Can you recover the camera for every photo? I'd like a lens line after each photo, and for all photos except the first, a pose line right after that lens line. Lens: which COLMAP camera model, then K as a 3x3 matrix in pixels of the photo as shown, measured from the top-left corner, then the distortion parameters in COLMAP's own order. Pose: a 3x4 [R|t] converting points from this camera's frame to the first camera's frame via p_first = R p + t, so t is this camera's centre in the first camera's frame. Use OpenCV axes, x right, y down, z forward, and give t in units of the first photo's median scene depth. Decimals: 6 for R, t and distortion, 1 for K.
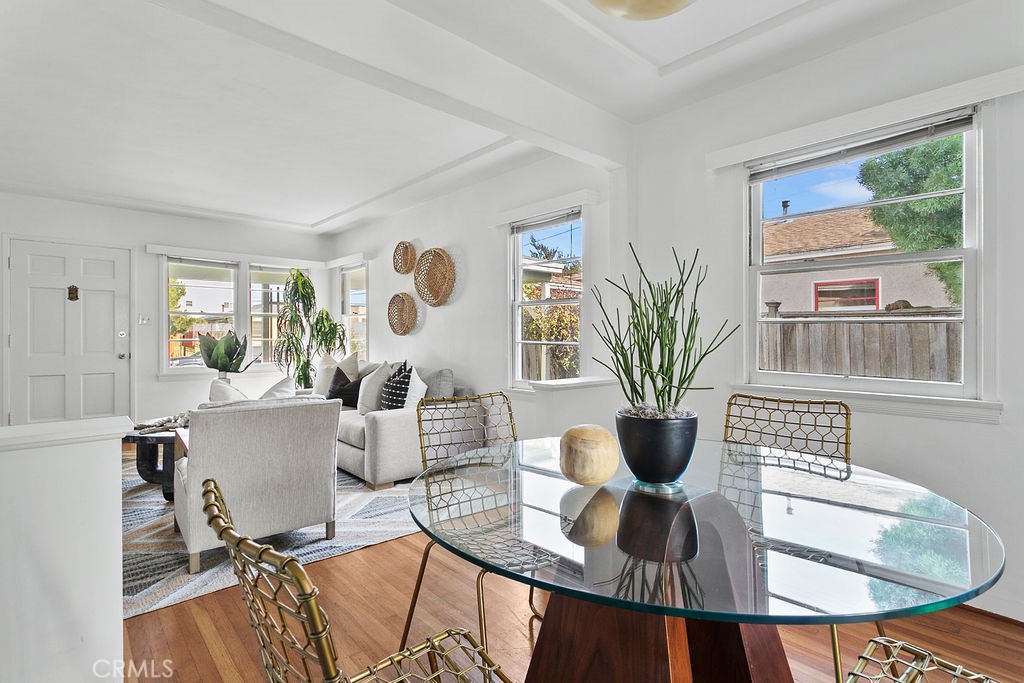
lens RADIAL K [[492.9, 0, 500.9], [0, 492.9, 334.1], [0, 0, 1]] dist [-0.002281, 0.000038]
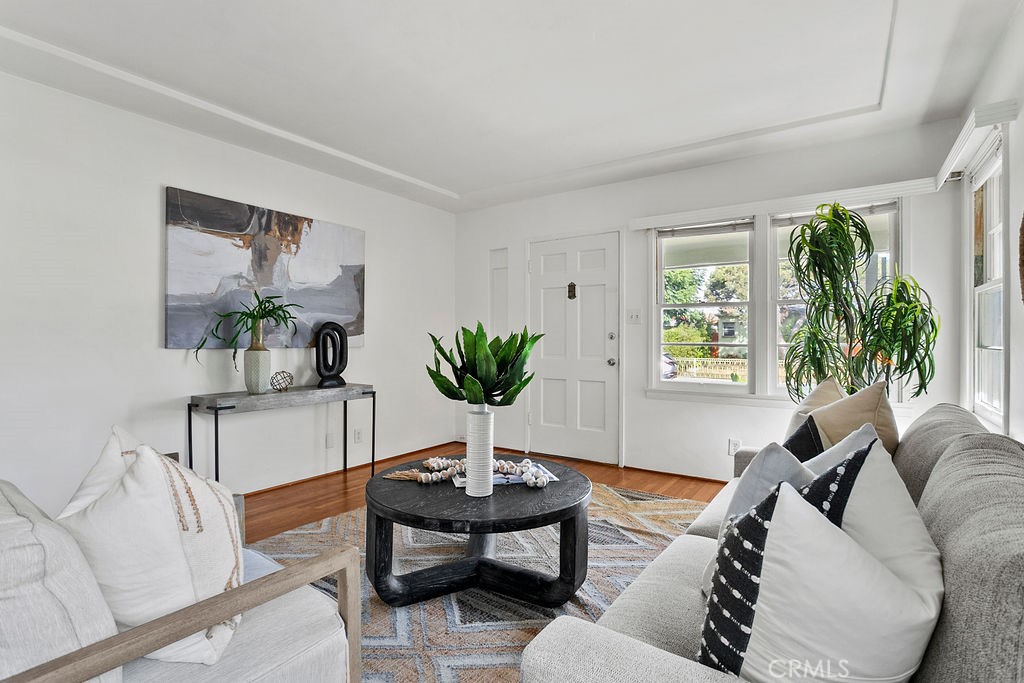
lens RADIAL K [[492.9, 0, 500.9], [0, 492.9, 334.1], [0, 0, 1]] dist [-0.002281, 0.000038]
pose [[0.220223, -0.005036, -0.975437, -0.003933], [0.002217, 0.999987, -0.004662, 0.001236], [0.975447, -0.001136, 0.220231, 0.661104]]
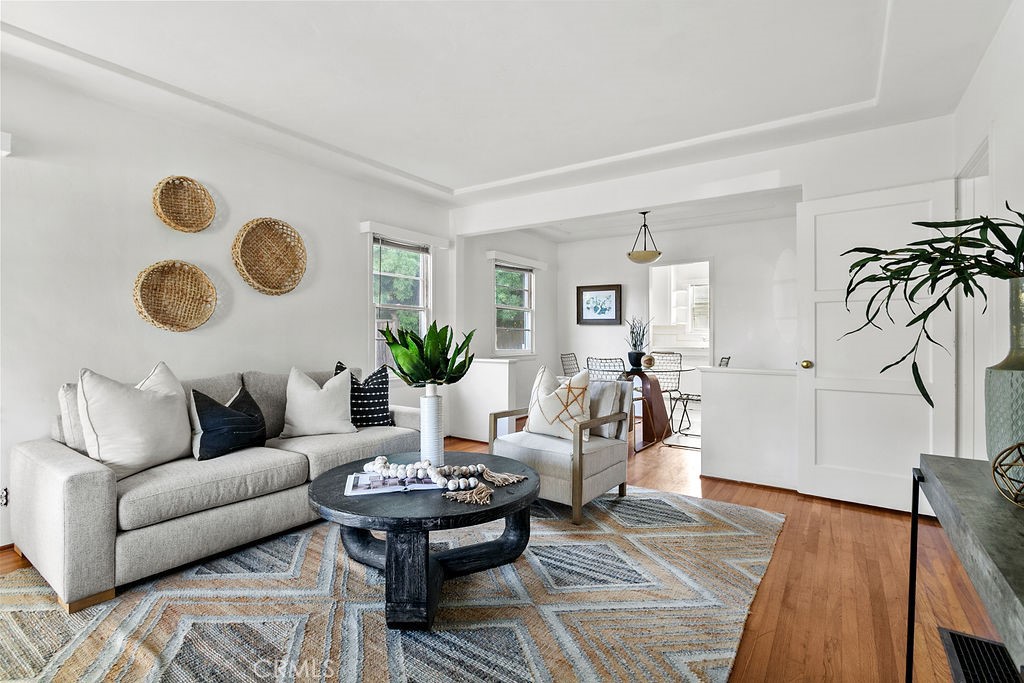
lens RADIAL K [[485.5, 0, 512.7], [0, 485.5, 334.4], [0, 0, 1]] dist [-0.001298, 0.000028]
pose [[-0.245686, 0.001928, 0.969348, -0.903356], [-0.006497, 0.999972, -0.003636, 0.005061], [-0.969328, -0.007191, -0.245667, 0.778002]]
